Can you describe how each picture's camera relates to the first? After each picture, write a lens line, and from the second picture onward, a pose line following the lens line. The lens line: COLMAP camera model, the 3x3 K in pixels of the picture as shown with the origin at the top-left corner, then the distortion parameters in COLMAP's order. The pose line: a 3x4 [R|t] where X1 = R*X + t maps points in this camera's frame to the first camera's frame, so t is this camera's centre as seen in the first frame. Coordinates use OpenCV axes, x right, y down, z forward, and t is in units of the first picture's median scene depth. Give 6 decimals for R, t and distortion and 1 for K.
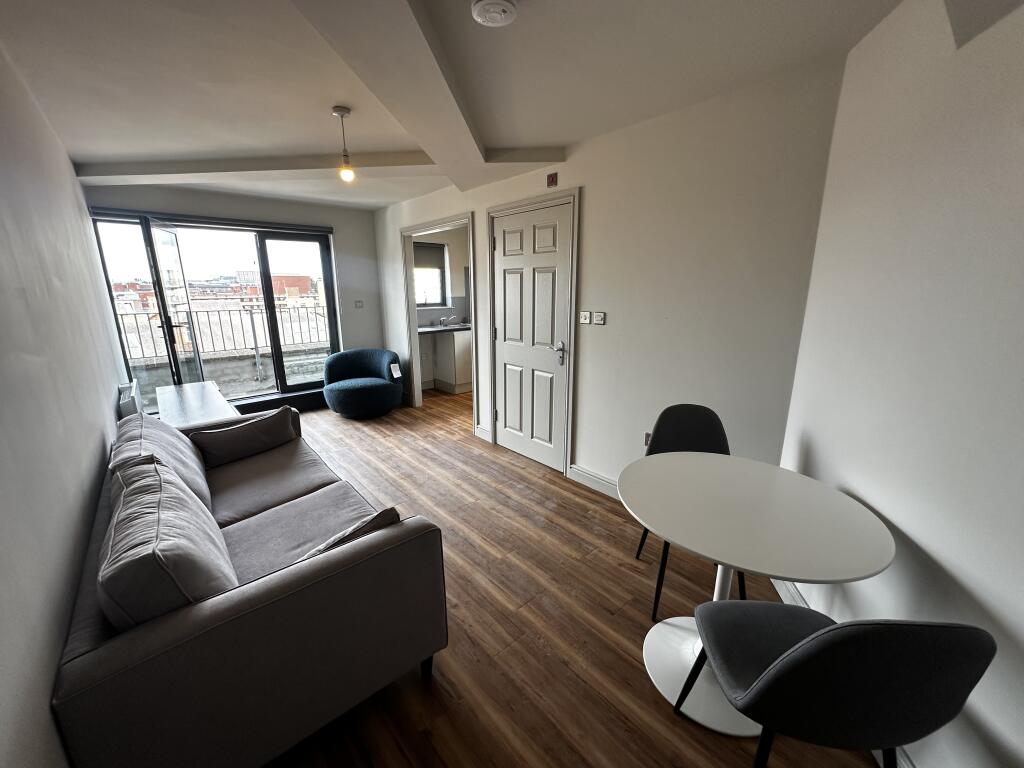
lens RADIAL K [[407.8, 0, 510.5], [0, 407.8, 383.3], [0, 0, 1]] dist [-0.005118, 0.001000]
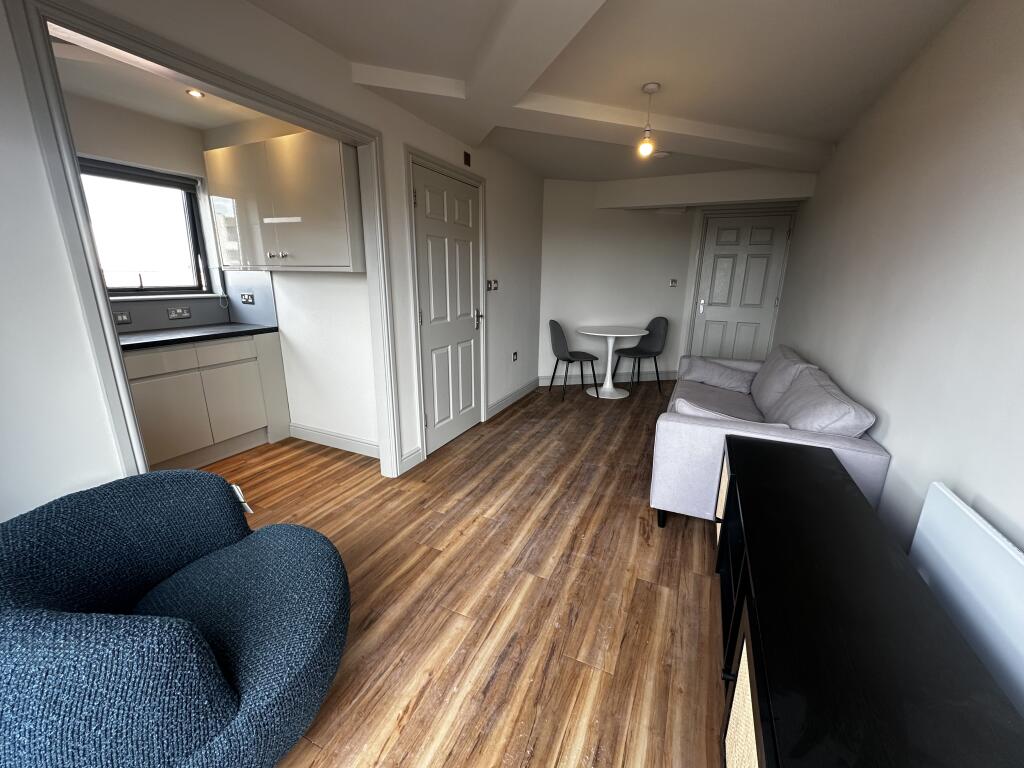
lens RADIAL K [[407.8, 0, 510.2], [0, 407.8, 382.8], [0, 0, 1]] dist [-0.005118, 0.001000]
pose [[-0.403856, -0.231948, 0.884930, -0.876939], [0.205782, 0.919500, 0.334922, -0.246642], [-0.891378, 0.317363, -0.323615, 1.213343]]
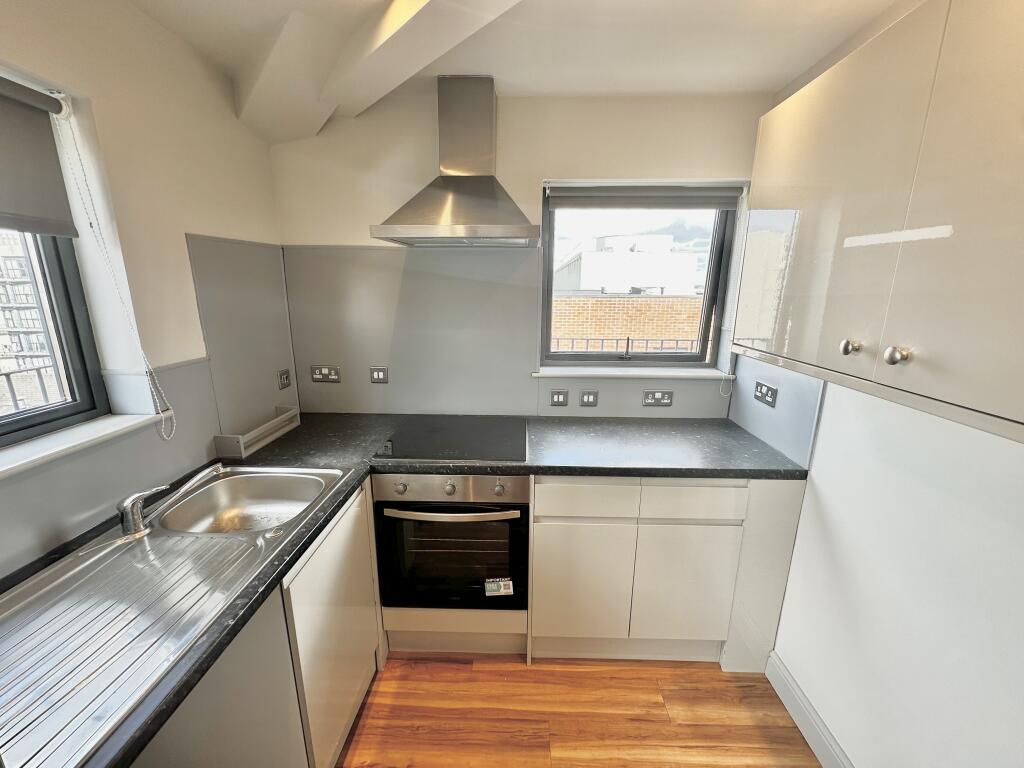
lens RADIAL K [[407.8, 0, 513.3], [0, 407.8, 383.6], [0, 0, 1]] dist [-0.005118, 0.001000]
pose [[0.673269, -0.157135, 0.722508, -0.303014], [0.159825, 0.984984, 0.065287, -0.333138], [-0.721918, 0.071519, 0.688273, 1.268525]]
